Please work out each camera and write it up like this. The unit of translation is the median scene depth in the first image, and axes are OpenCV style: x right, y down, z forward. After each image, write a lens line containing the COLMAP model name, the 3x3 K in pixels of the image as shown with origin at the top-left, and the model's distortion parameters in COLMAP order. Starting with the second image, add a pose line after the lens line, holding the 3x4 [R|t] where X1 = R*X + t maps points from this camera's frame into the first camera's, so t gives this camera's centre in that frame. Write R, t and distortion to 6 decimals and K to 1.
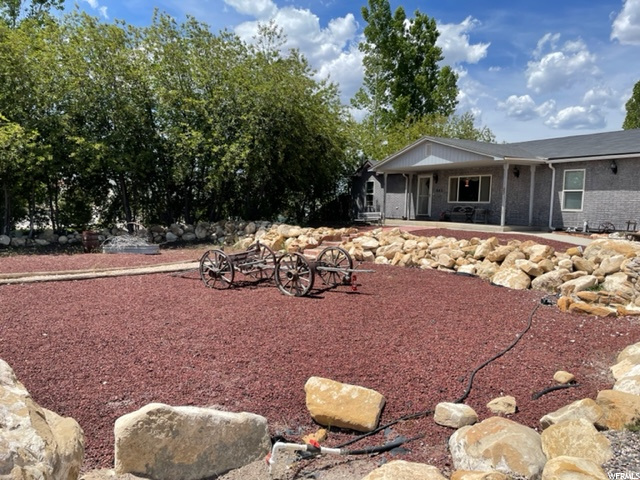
lens RADIAL K [[478.7, 0, 319.6], [0, 478.7, 241.7], [0, 0, 1]] dist [0.013920, -0.022260]
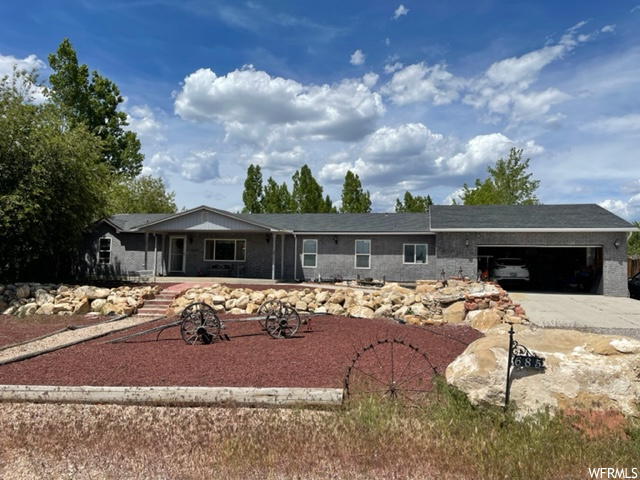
lens RADIAL K [[478.7, 0, 321.5], [0, 478.7, 238.4], [0, 0, 1]] dist [0.013920, -0.022260]
pose [[0.656733, 0.032233, 0.753434, -0.467275], [0.052294, 0.994735, -0.088139, -0.019105], [-0.752308, 0.097284, 0.651589, 0.012942]]
